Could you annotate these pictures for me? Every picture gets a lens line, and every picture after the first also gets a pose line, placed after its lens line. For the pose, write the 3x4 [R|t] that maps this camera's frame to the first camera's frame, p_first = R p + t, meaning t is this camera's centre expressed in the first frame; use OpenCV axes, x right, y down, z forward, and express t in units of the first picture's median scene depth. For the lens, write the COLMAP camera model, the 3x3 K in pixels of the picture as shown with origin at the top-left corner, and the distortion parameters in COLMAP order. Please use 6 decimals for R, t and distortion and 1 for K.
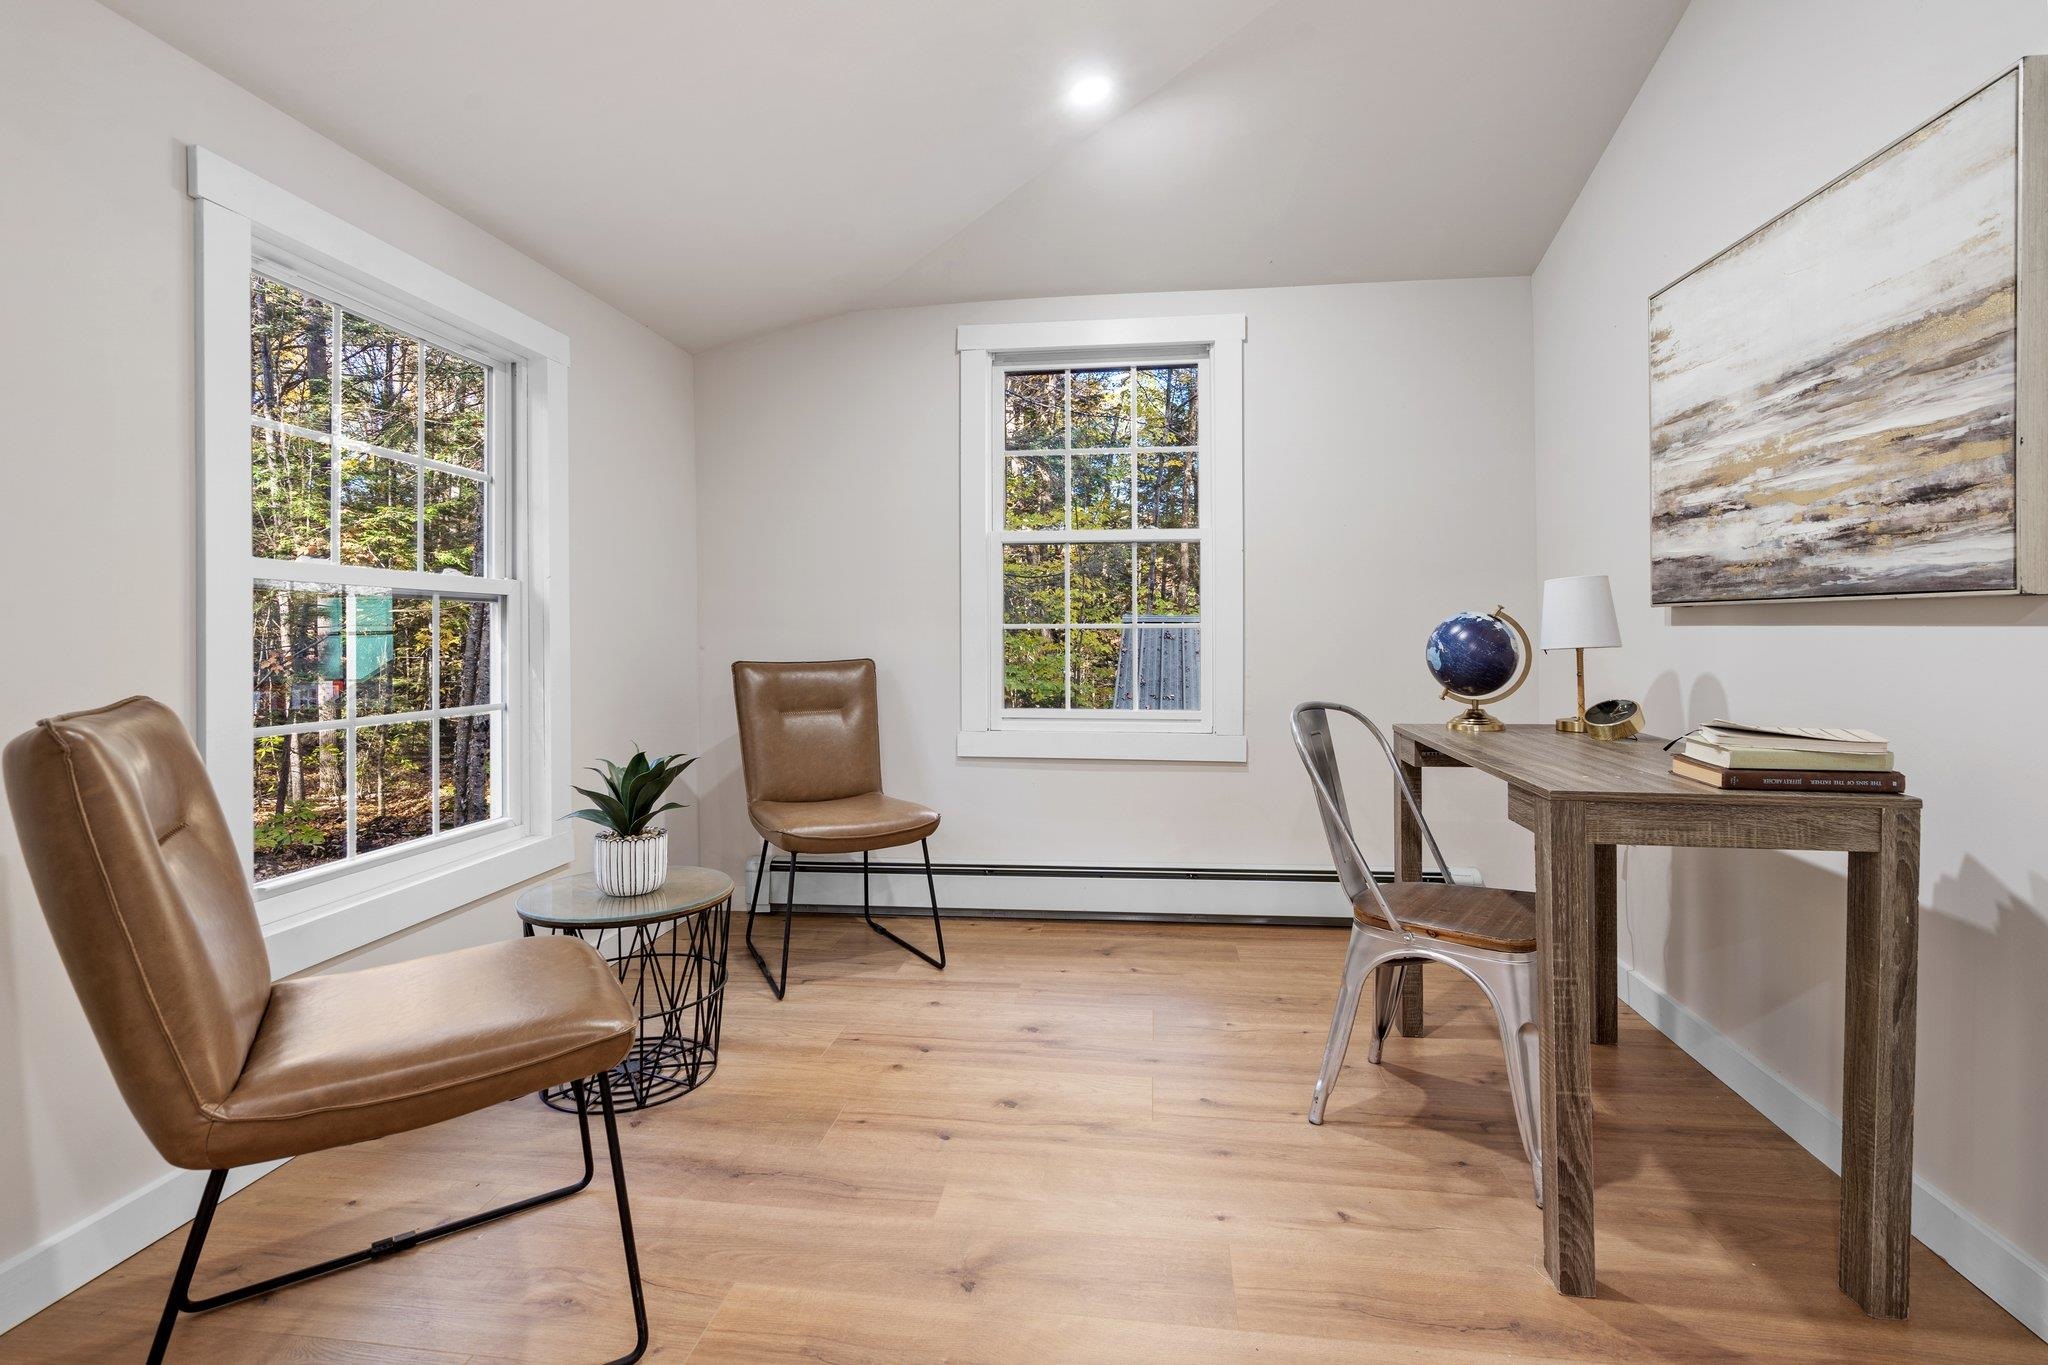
lens RADIAL K [[955.7, 0, 1023.7], [0, 955.7, 626.5], [0, 0, 1]] dist [0.000777, 0.000075]
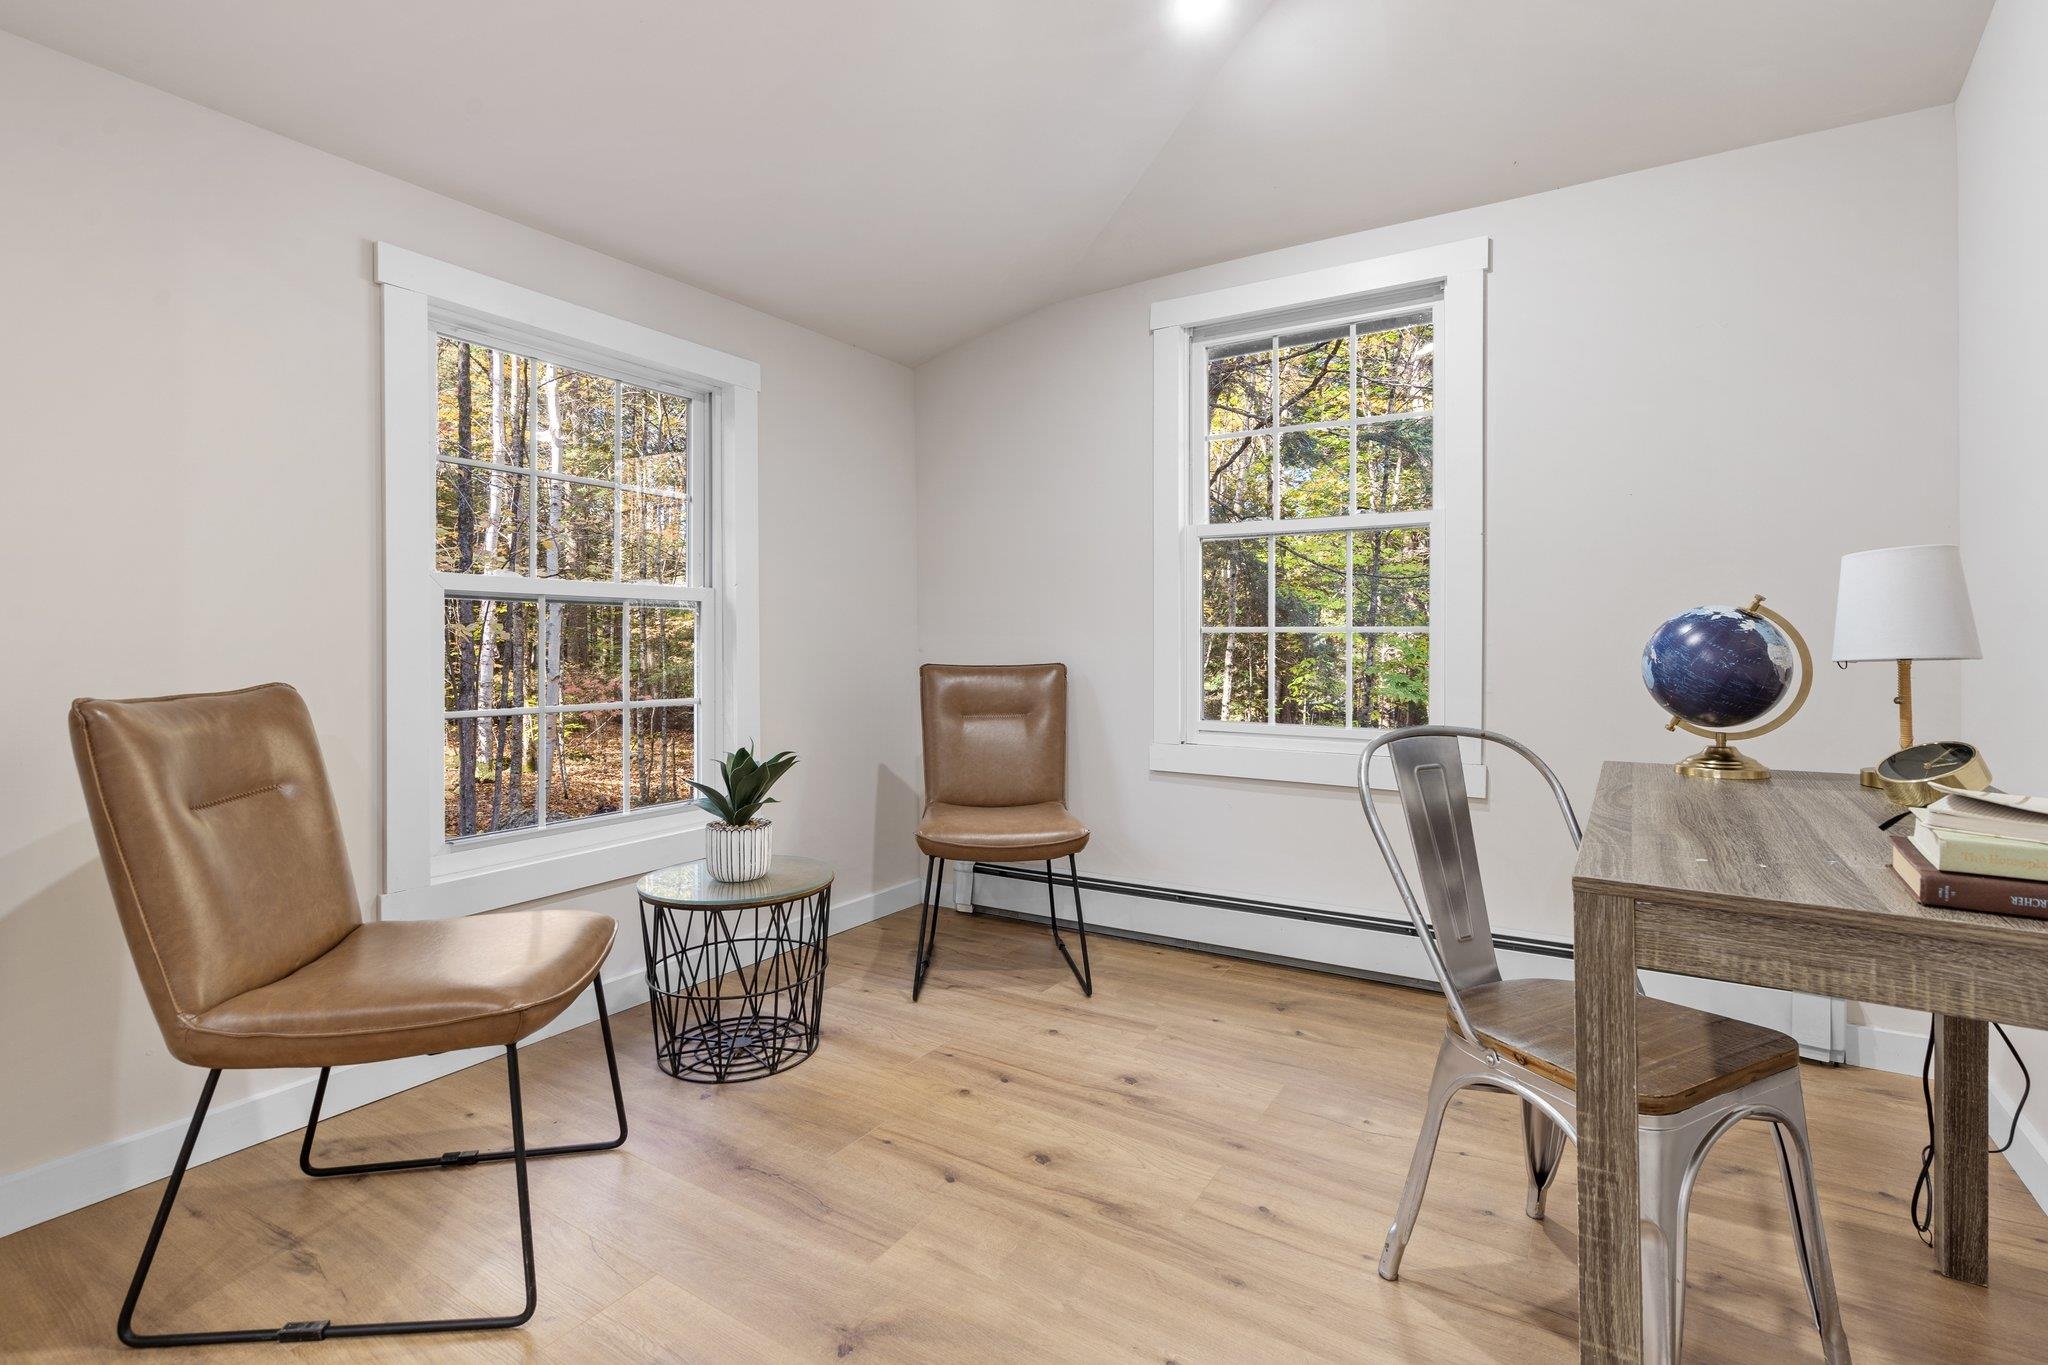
lens RADIAL K [[953.4, 0, 1012.8], [0, 953.4, 644.0], [0, 0, 1]] dist [0.001714, -0.000035]
pose [[0.908045, 0.004783, -0.418845, 0.296315], [0.000101, 0.999932, 0.011640, 0.004269], [0.418872, -0.010612, 0.907983, 0.158644]]
